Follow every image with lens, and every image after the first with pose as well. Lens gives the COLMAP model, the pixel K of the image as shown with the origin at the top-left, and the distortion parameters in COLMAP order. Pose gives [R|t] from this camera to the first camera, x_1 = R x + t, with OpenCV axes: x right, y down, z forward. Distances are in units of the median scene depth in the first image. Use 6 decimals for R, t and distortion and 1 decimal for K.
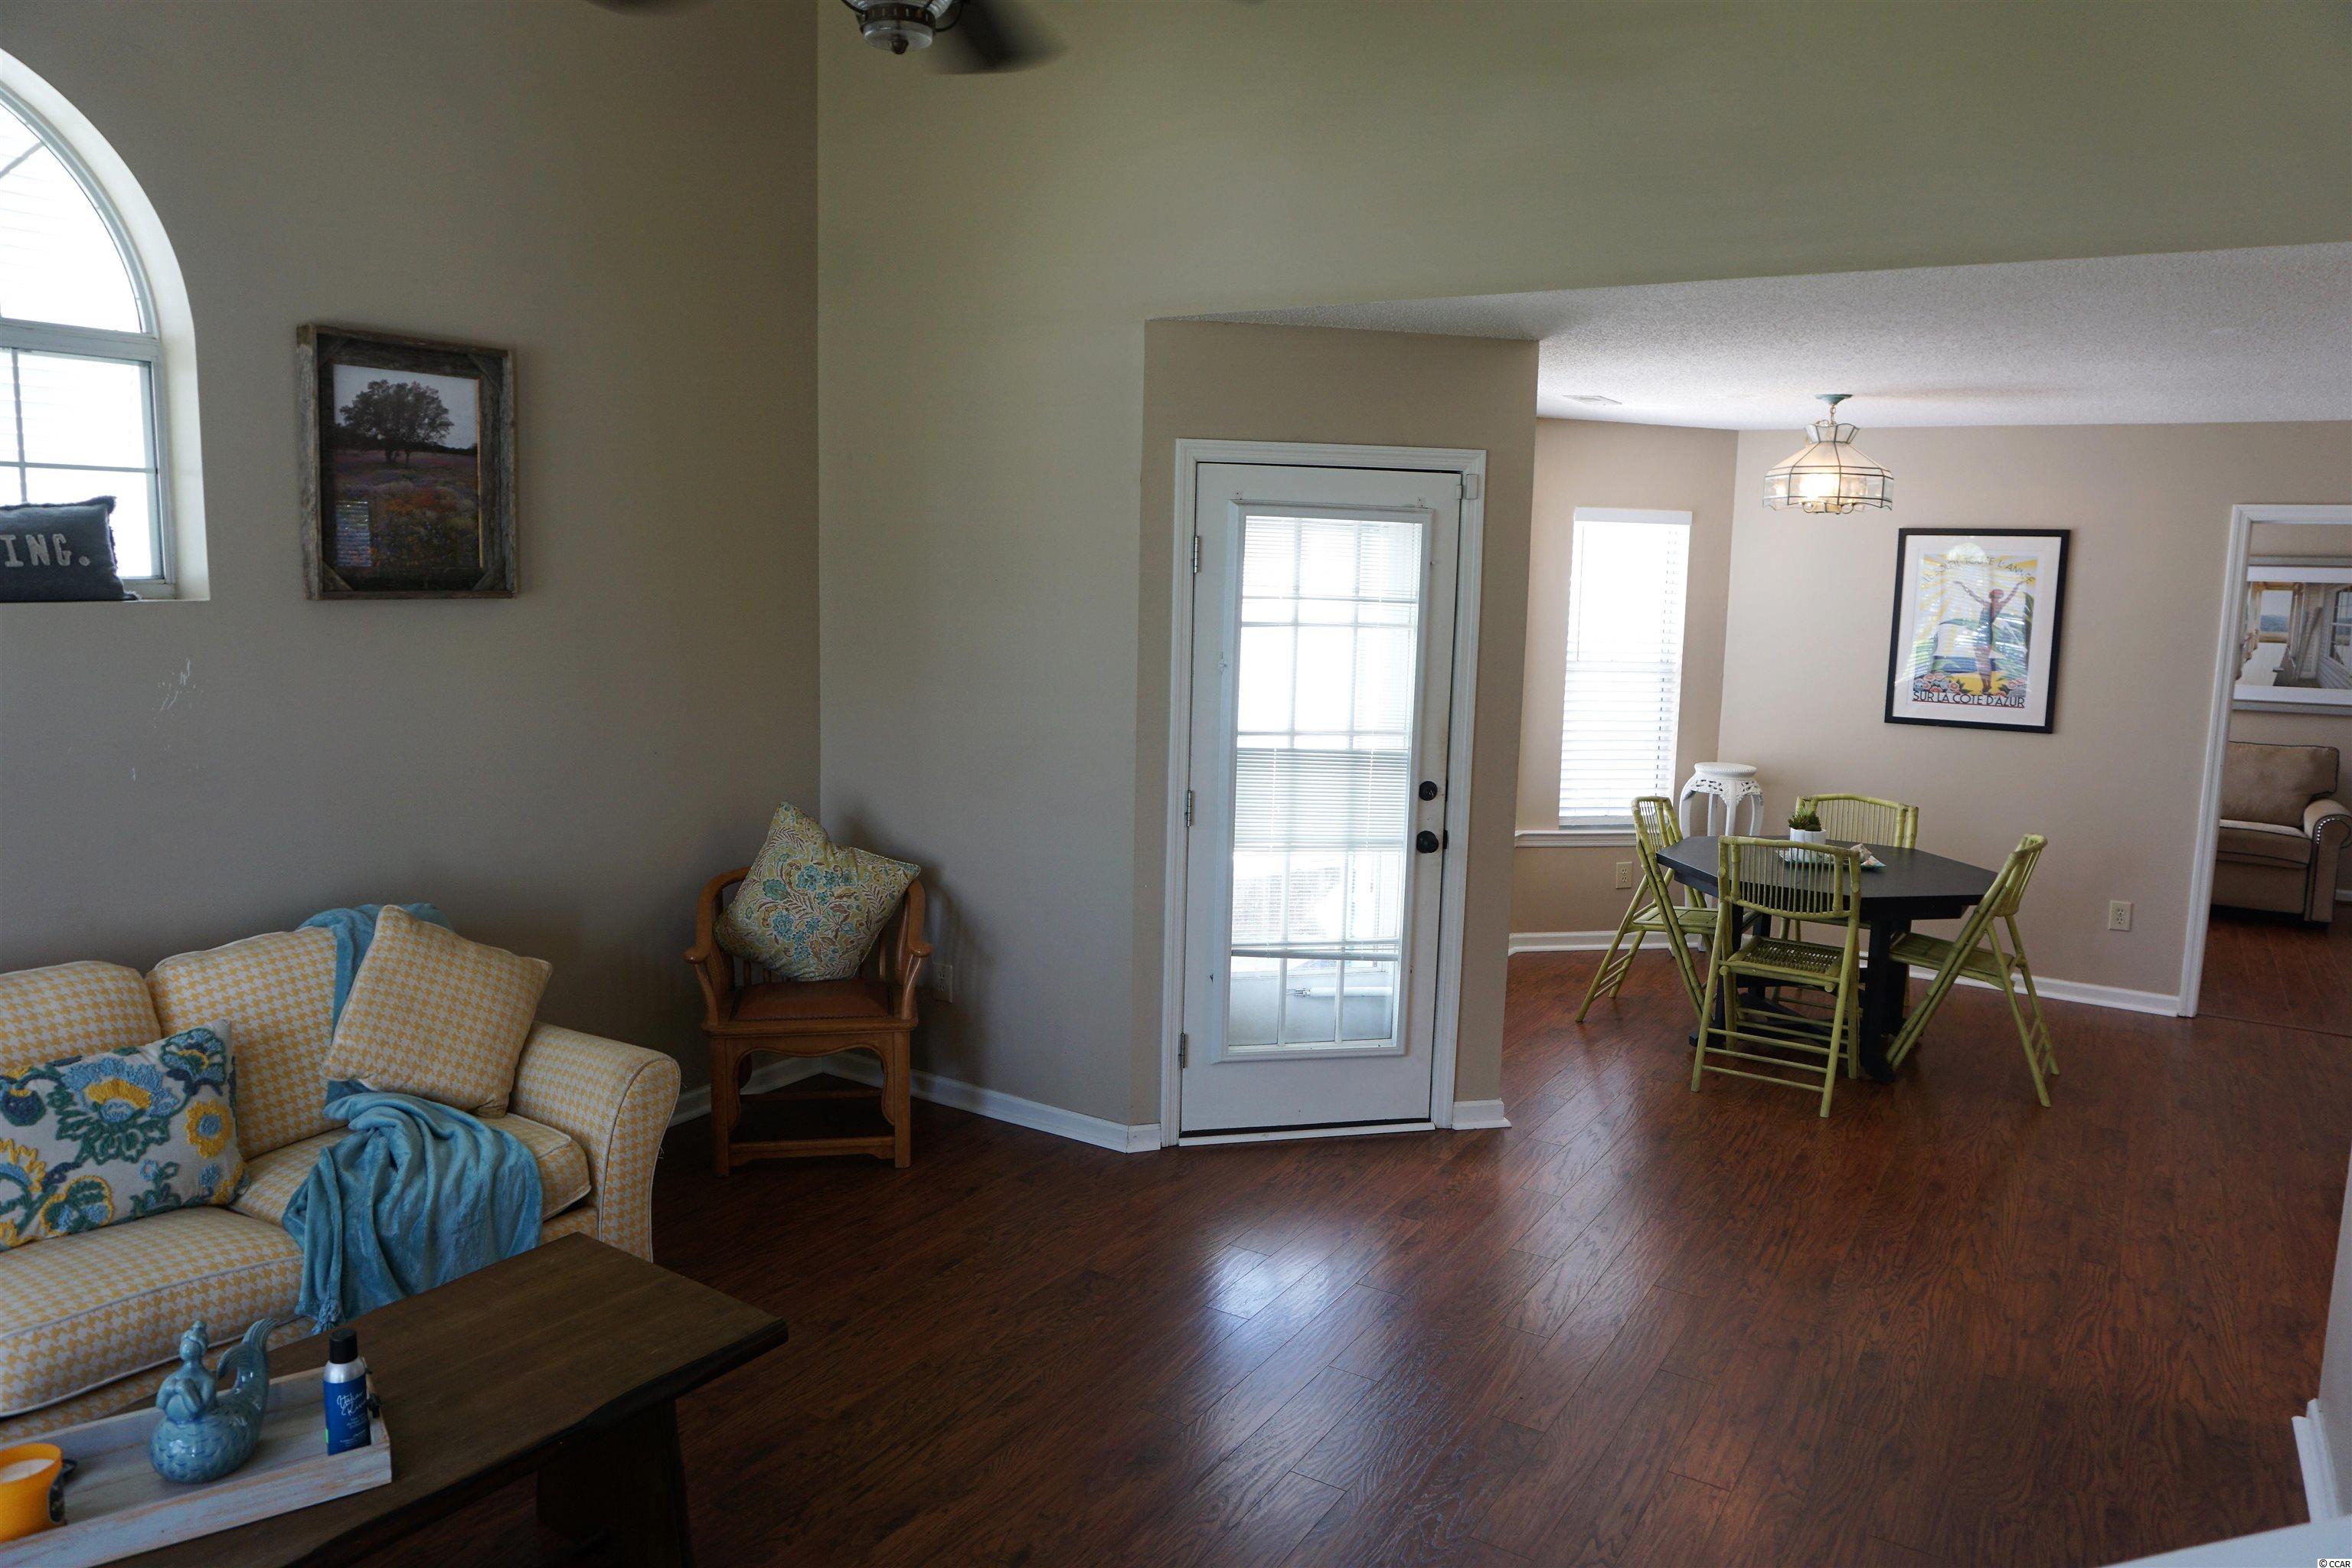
lens RADIAL K [[1558.0, 0, 1176.0], [0, 1558.0, 784.0], [0, 0, 1]] dist [-0.047334, -0.001932]
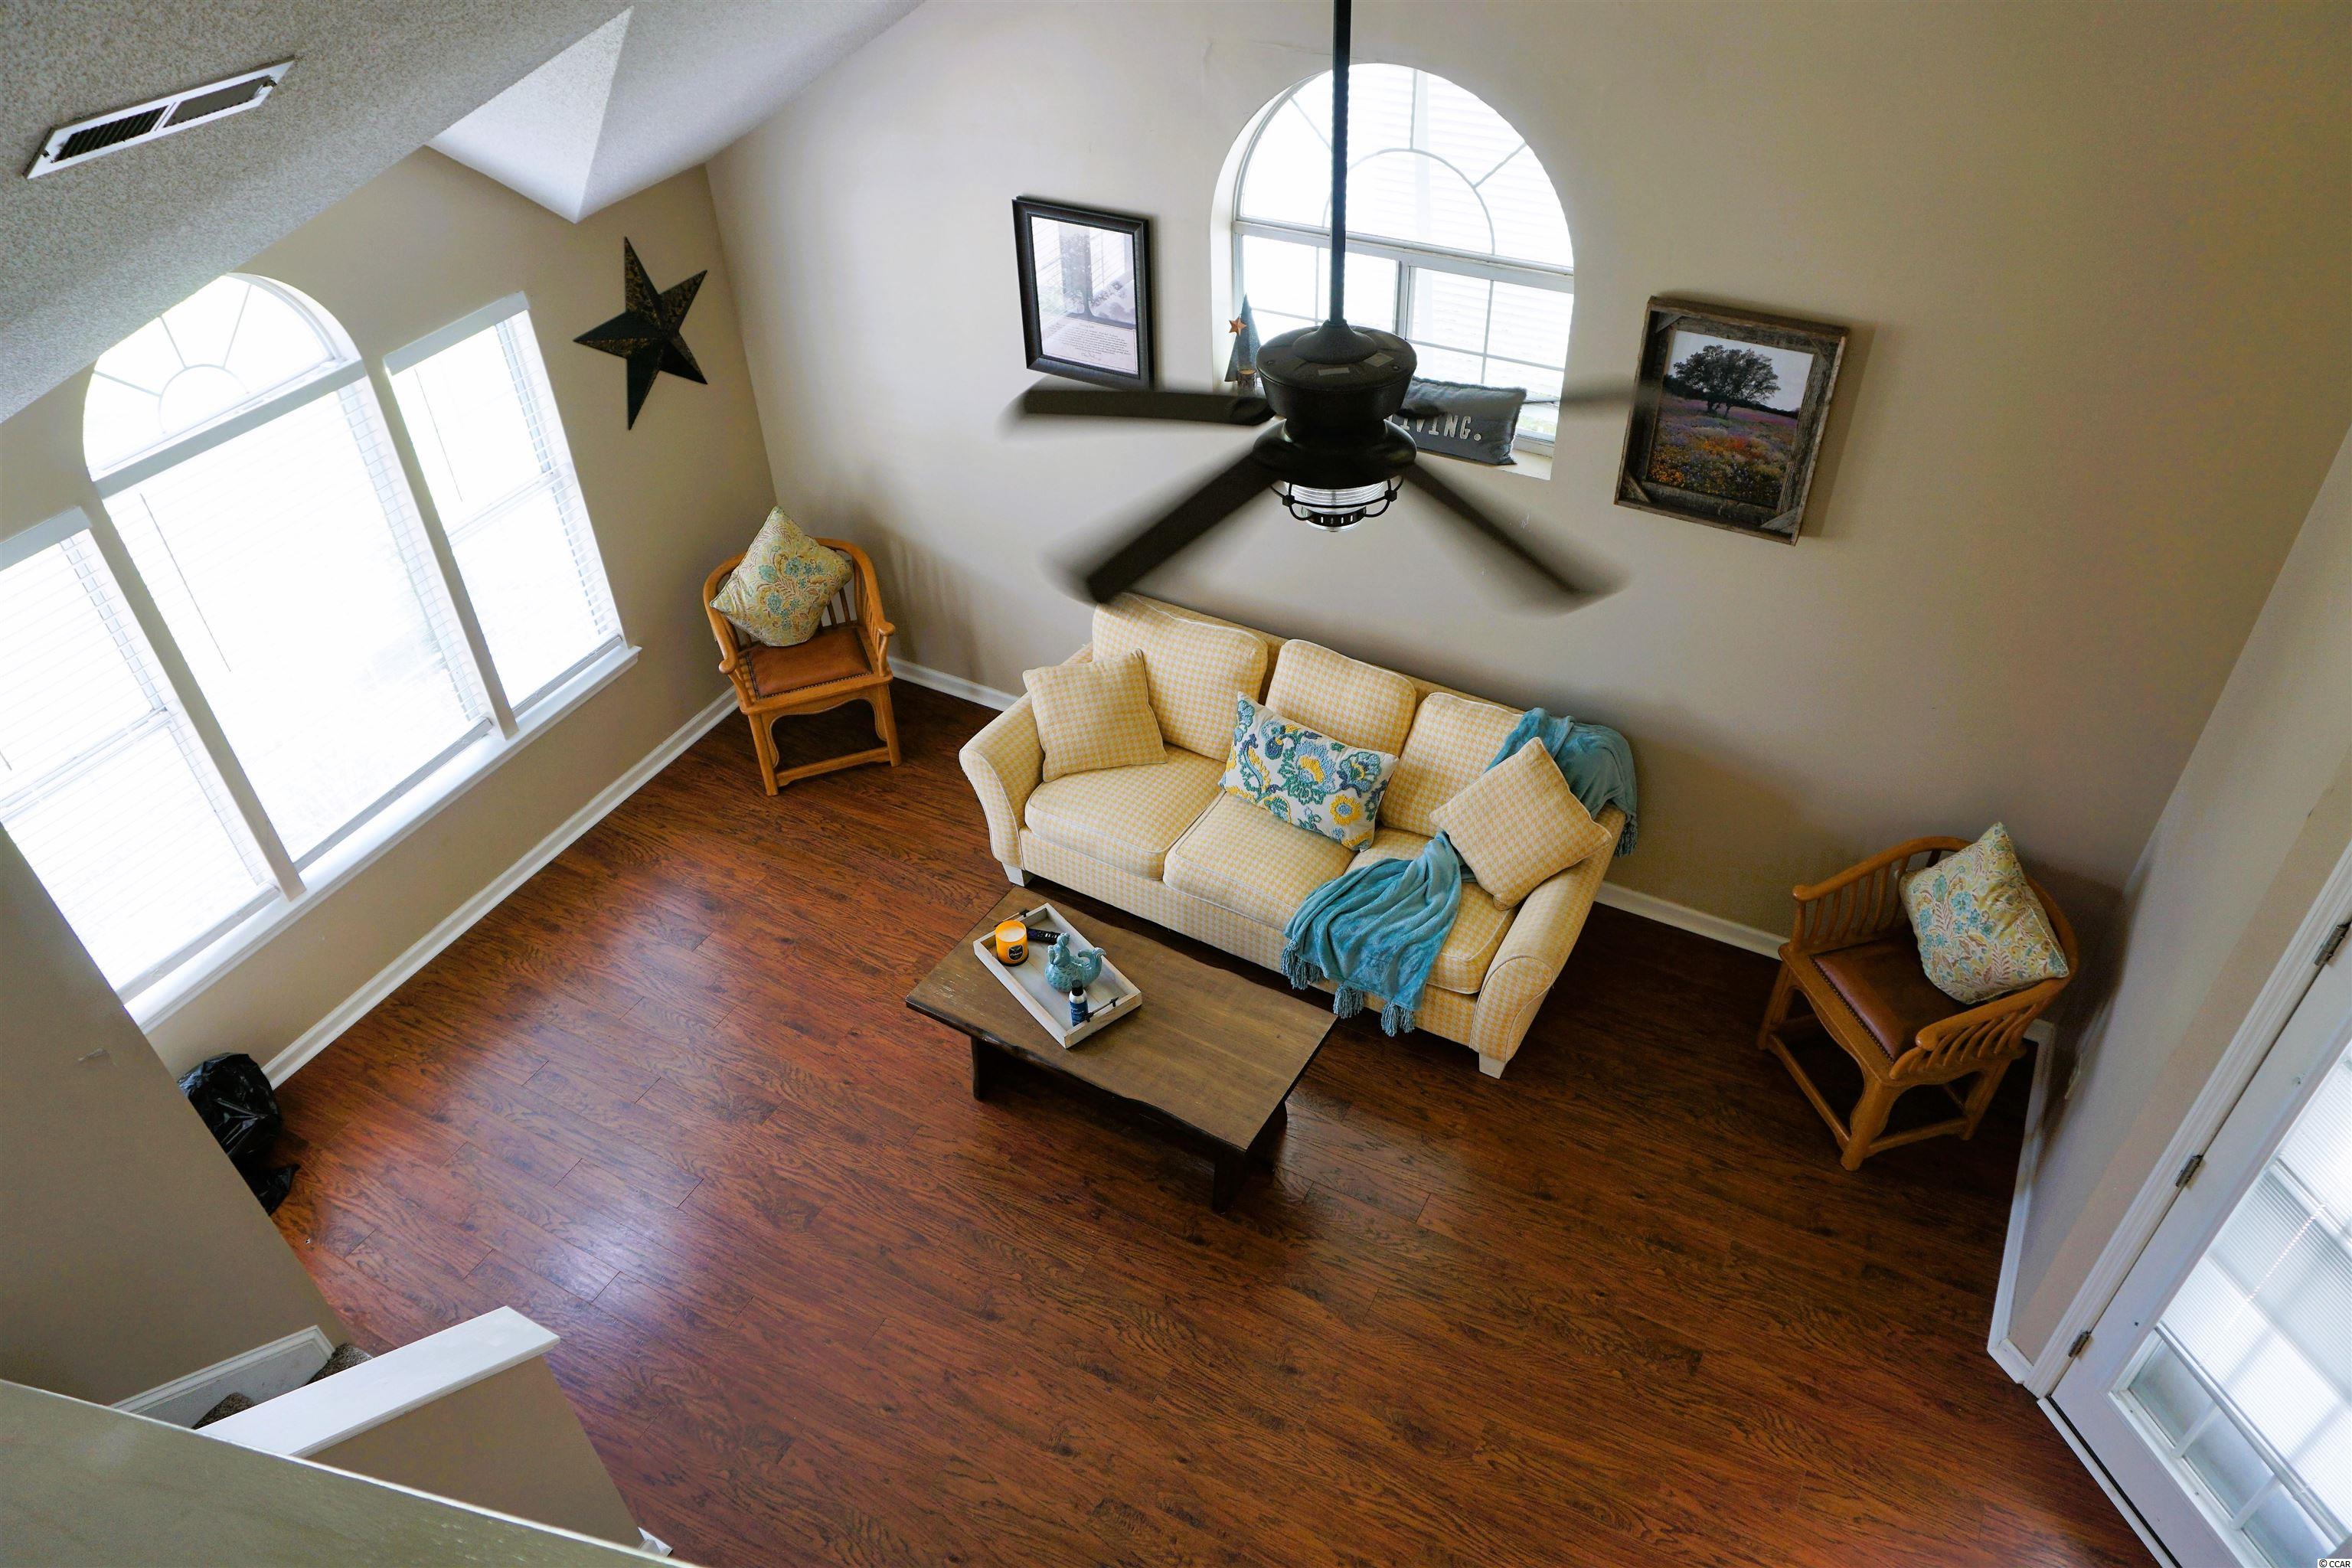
lens RADIAL K [[1567.5, 0, 1192.8], [0, 1567.5, 780.5], [0, 0, 1]] dist [-0.050386, 0.037385]
pose [[0.073190, 0.614914, -0.785190, 0.539258], [-0.115287, 0.787240, 0.605773, -0.644969], [0.990632, 0.046186, 0.128510, 0.471302]]
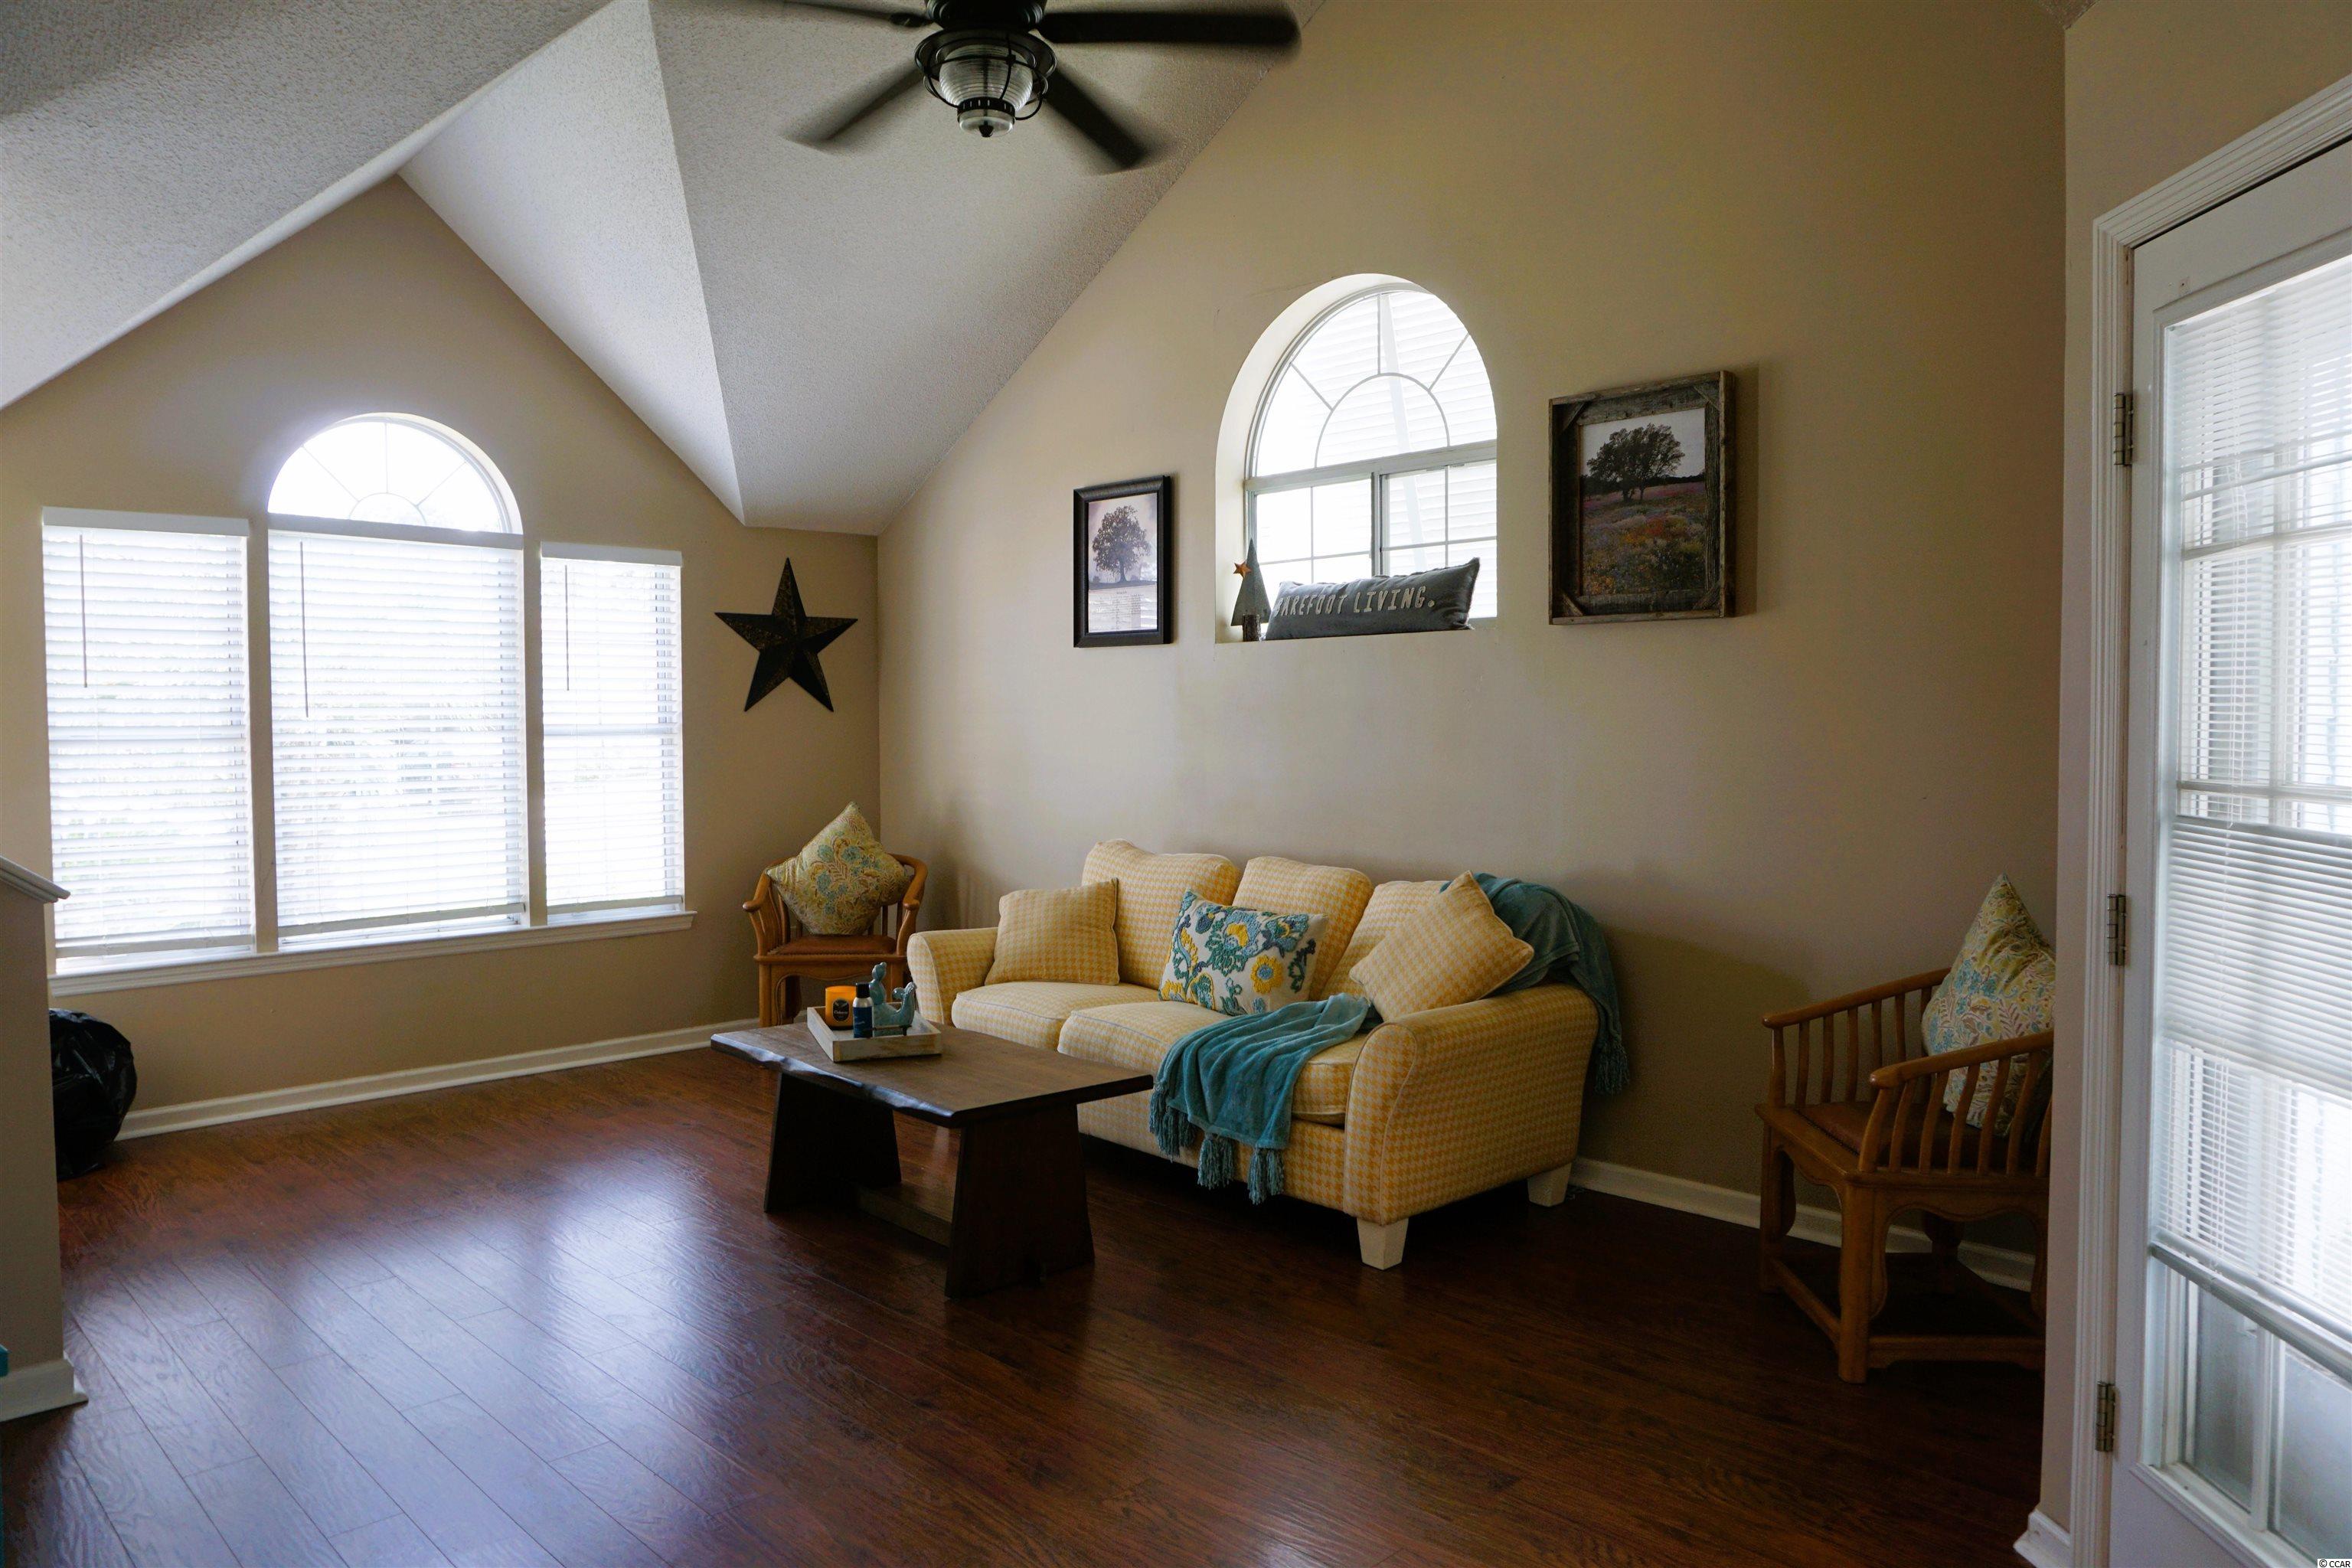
lens RADIAL K [[1567.5, 0, 1192.8], [0, 1567.5, 780.5], [0, 0, 1]] dist [-0.050386, 0.037385]
pose [[-0.221262, 0.015243, -0.975095, 0.663048], [-0.141525, 0.988791, 0.047571, -0.016416], [0.964891, 0.148526, -0.216624, 0.957912]]
